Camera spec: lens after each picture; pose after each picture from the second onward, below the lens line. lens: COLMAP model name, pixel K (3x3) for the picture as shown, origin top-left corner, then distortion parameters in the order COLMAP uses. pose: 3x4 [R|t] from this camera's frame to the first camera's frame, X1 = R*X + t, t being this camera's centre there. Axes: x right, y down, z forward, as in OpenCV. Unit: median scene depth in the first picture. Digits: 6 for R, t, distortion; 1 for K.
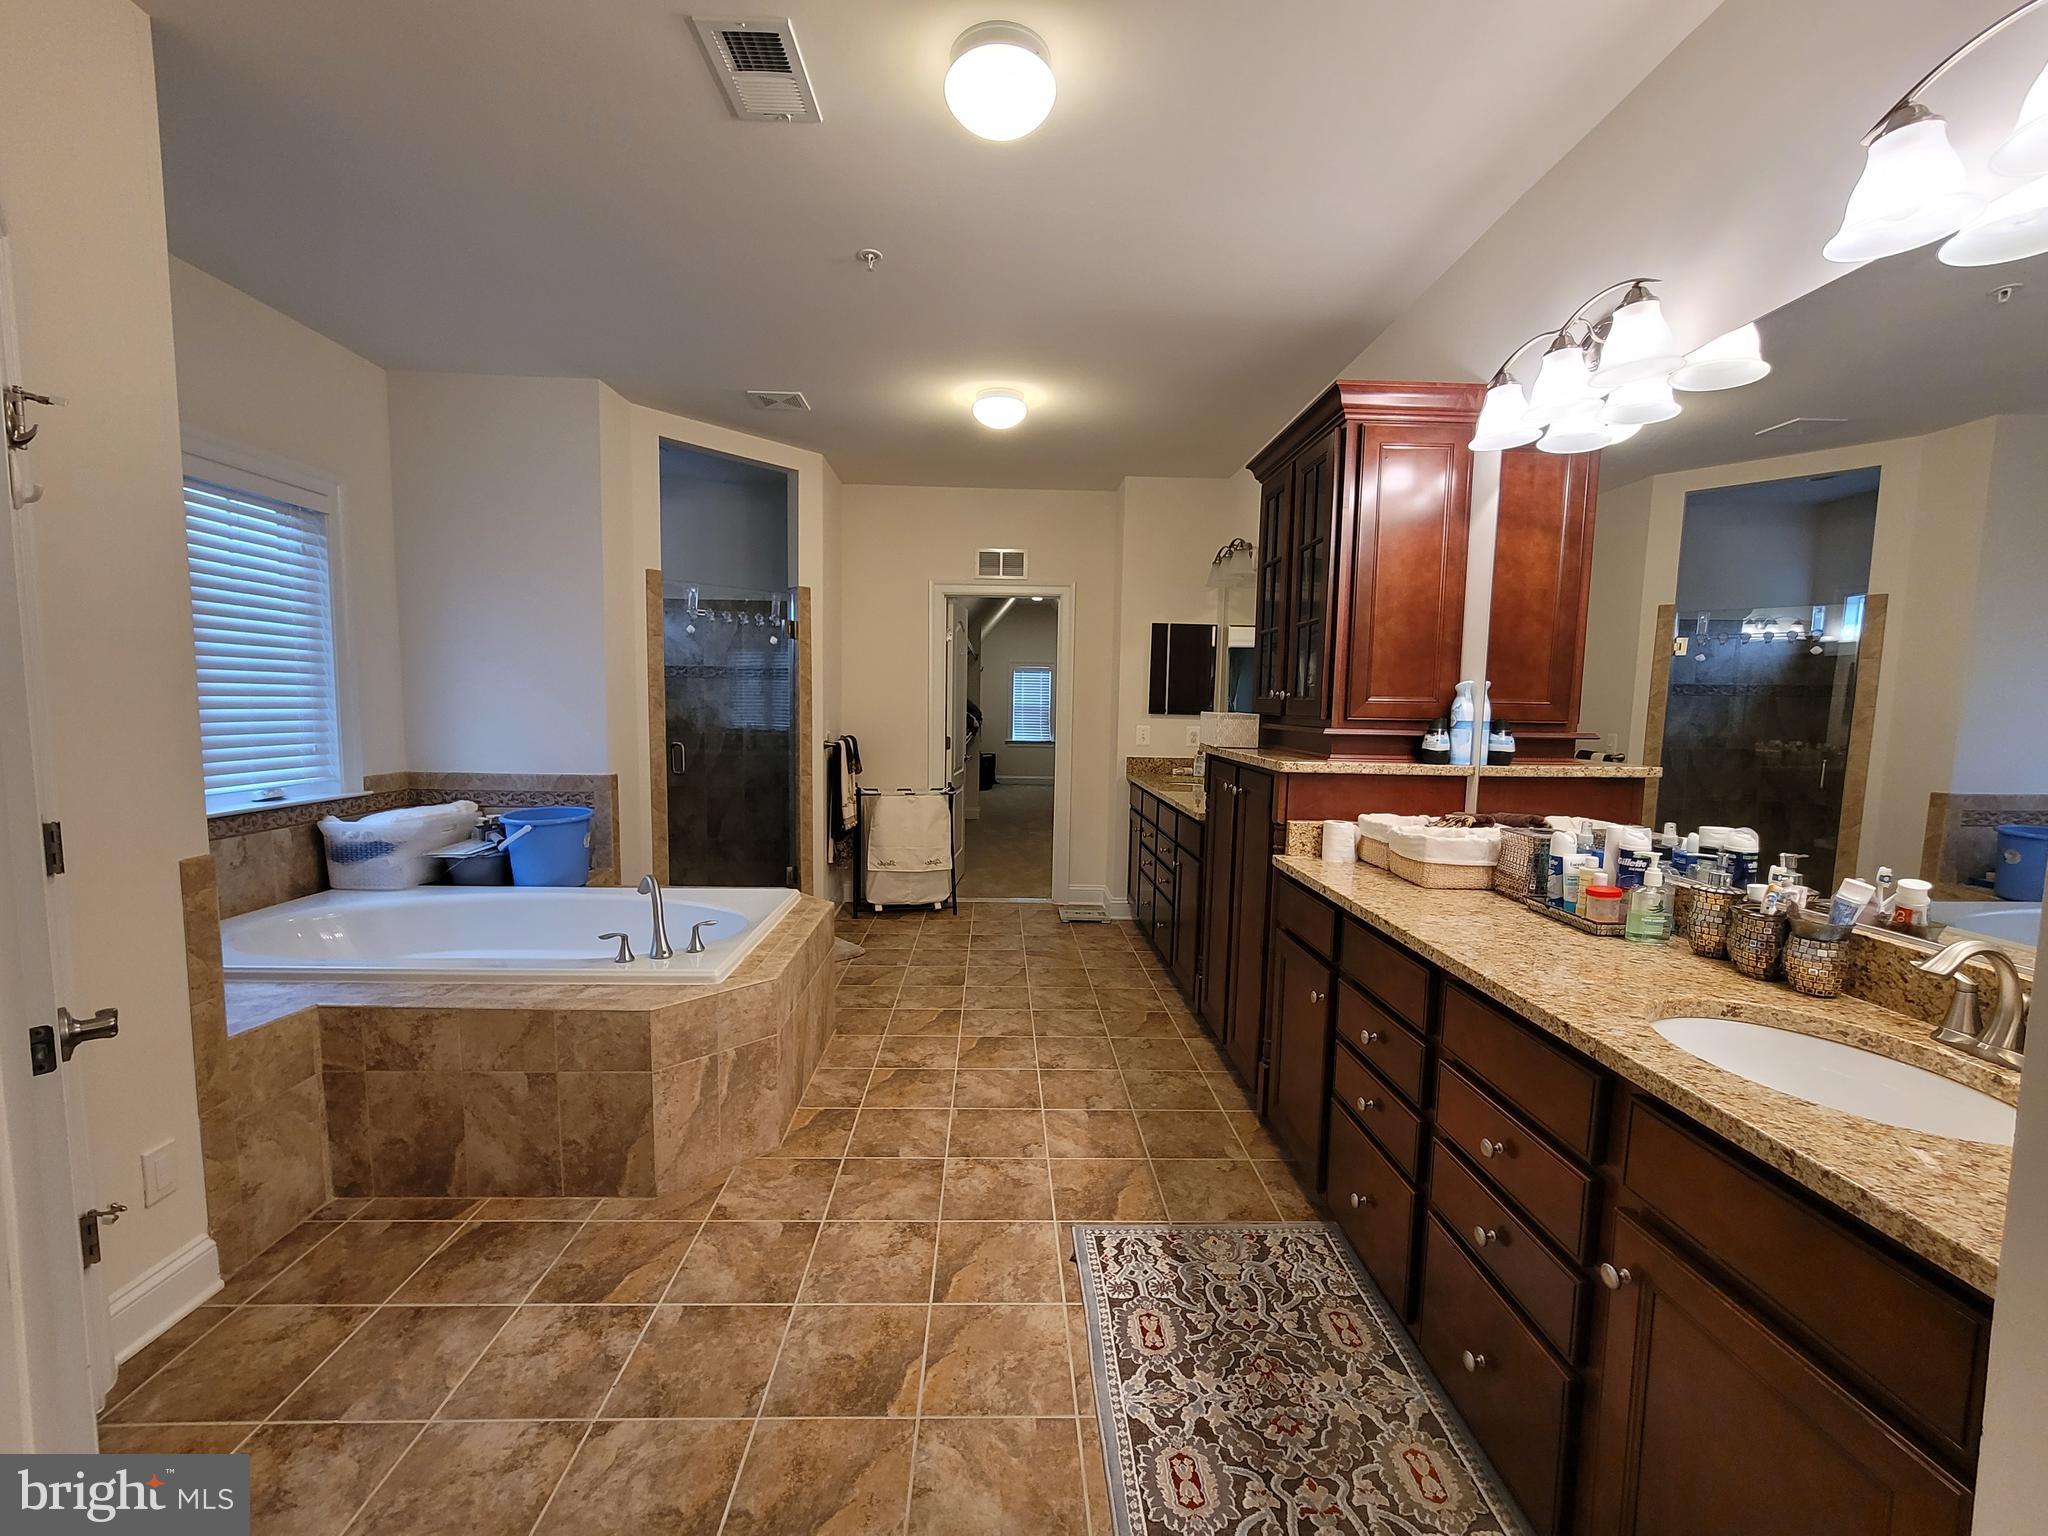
lens RADIAL K [[845.1, 0, 1021.7], [0, 845.1, 774.0], [0, 0, 1]] dist [-0.007590, 0.003646]
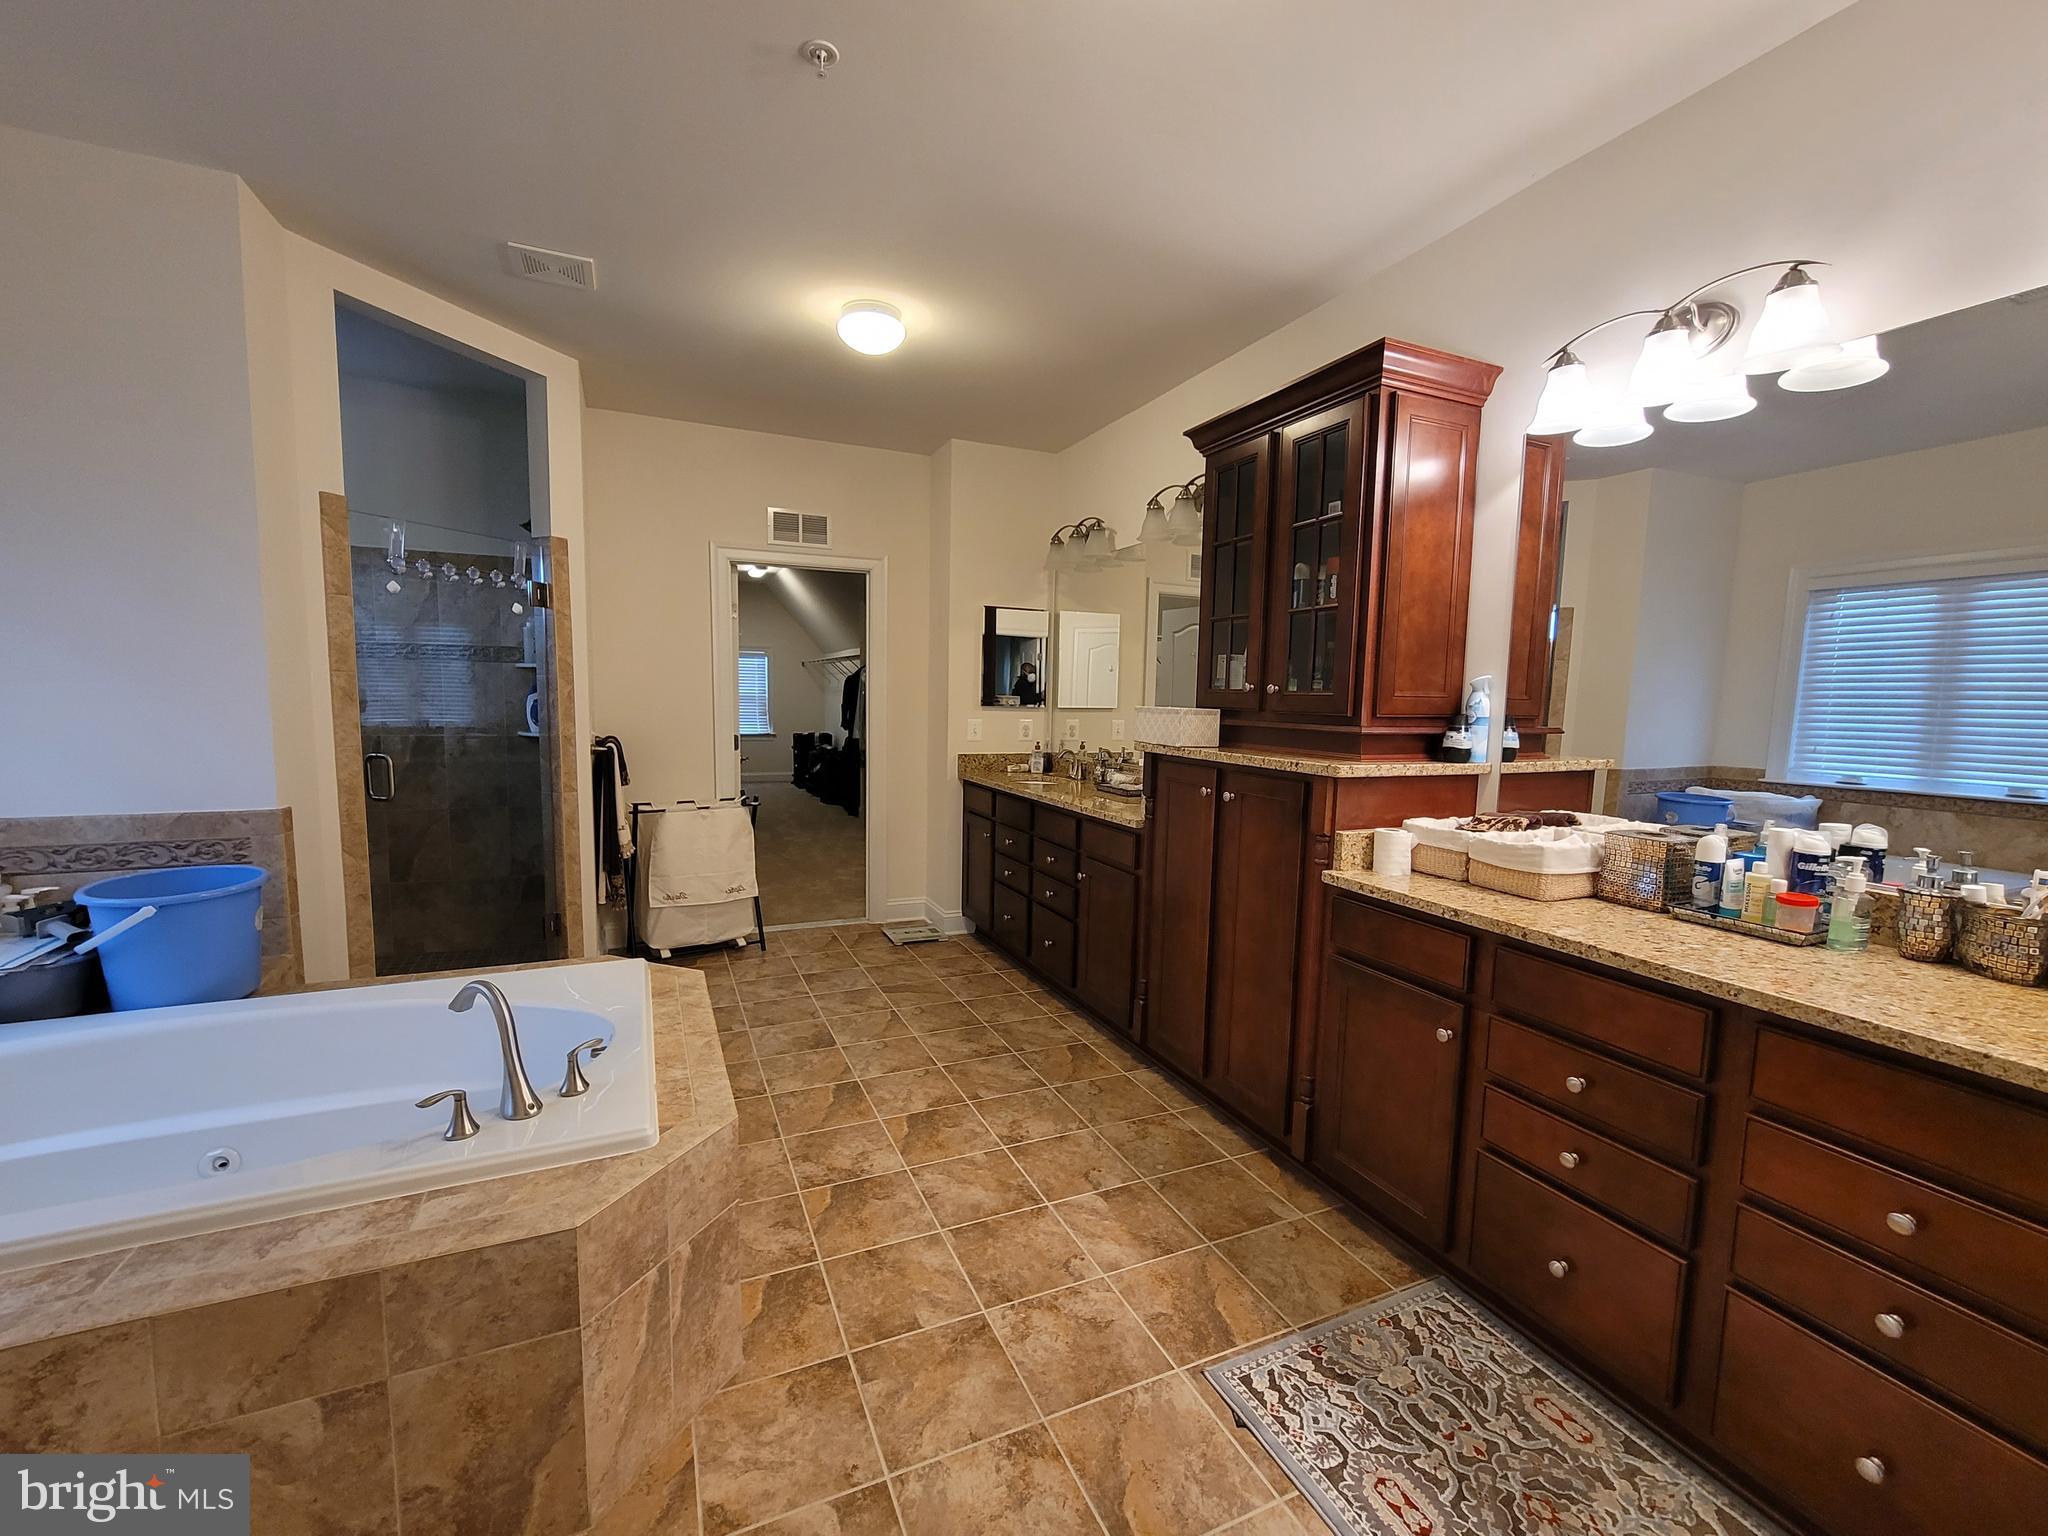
lens RADIAL K [[845.1, 0, 1023.7], [0, 845.1, 774.8], [0, 0, 1]] dist [-0.007590, 0.003646]
pose [[0.924113, -0.037480, 0.380276, -0.322276], [0.031077, 0.999253, 0.022966, -0.034677], [-0.380853, -0.009406, 0.924588, 0.301445]]
